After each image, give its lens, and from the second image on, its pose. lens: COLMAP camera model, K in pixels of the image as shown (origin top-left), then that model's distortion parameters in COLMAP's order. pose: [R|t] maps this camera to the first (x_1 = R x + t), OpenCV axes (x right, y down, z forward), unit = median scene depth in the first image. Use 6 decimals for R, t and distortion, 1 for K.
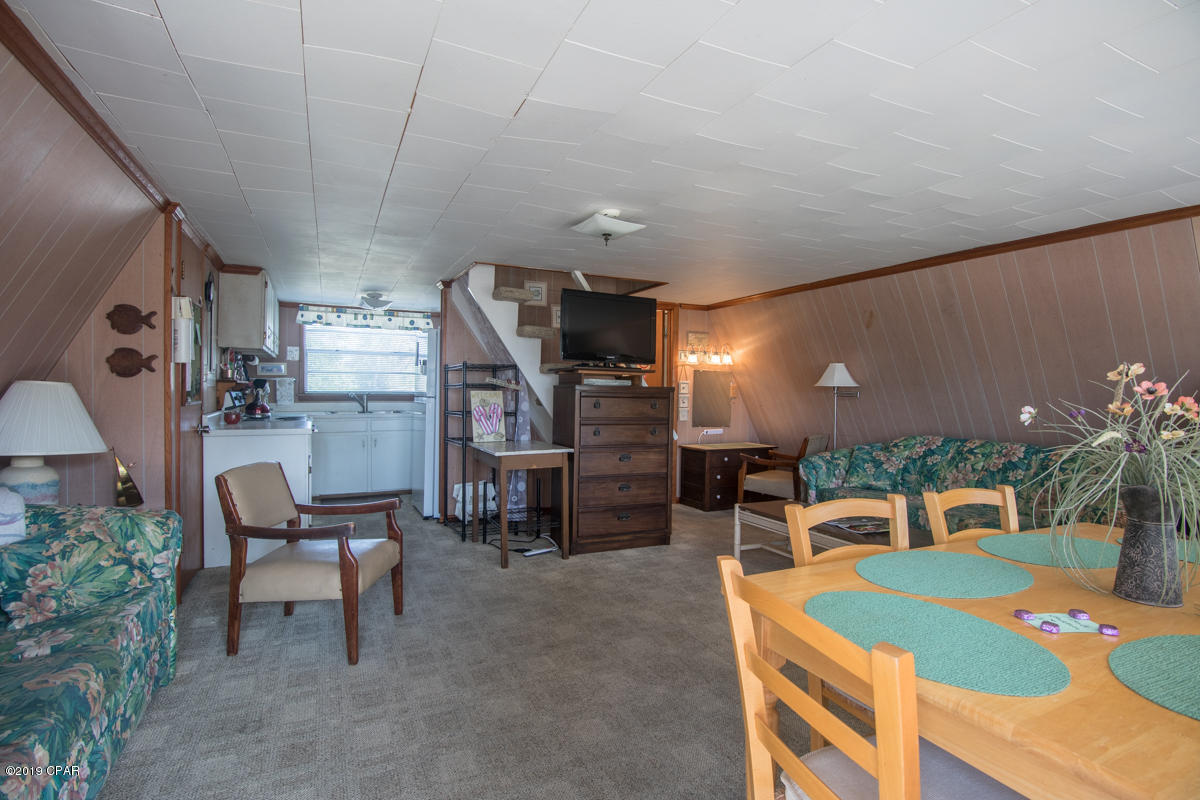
lens RADIAL K [[589.9, 0, 598.5], [0, 589.9, 396.2], [0, 0, 1]] dist [-0.018352, -0.000142]
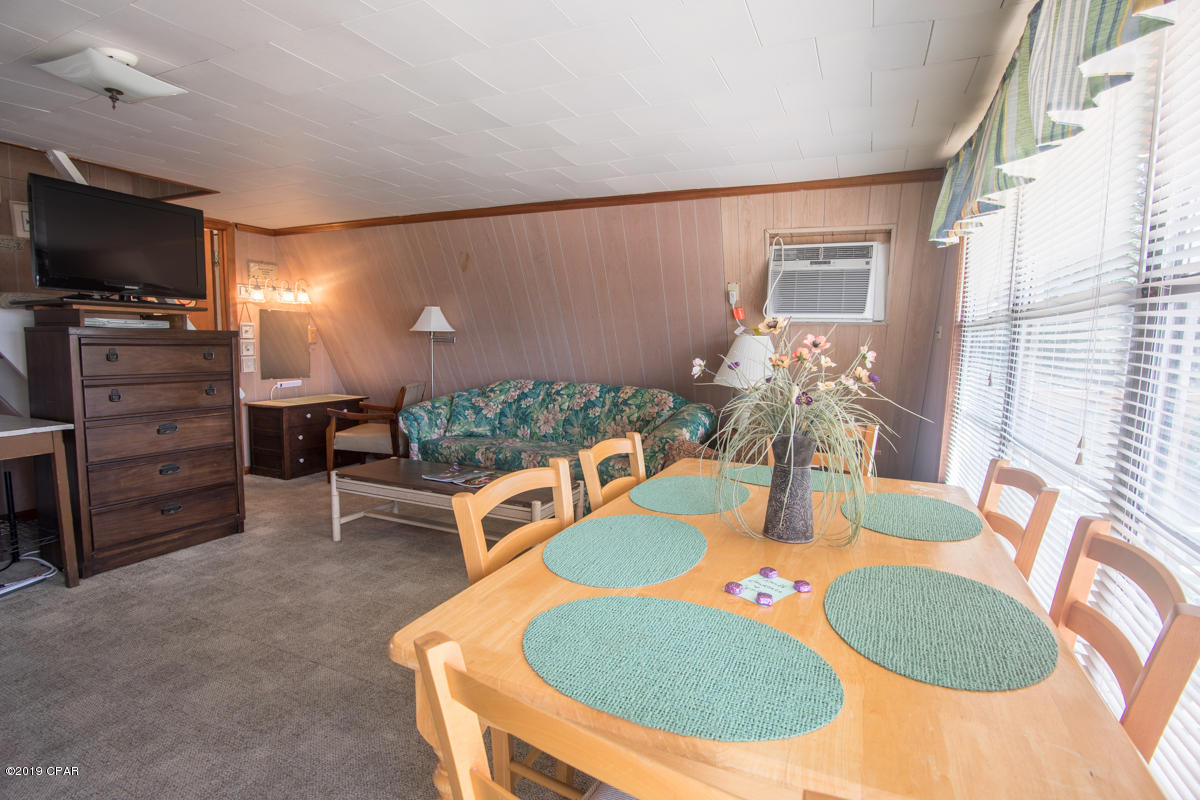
lens RADIAL K [[589.9, 0, 598.6], [0, 589.9, 399.6], [0, 0, 1]] dist [-0.018352, -0.000142]
pose [[0.767649, -0.065183, 0.637548, -0.003081], [-0.000086, 0.994804, 0.101813, -0.004704], [-0.640871, -0.078211, 0.763654, 0.117124]]
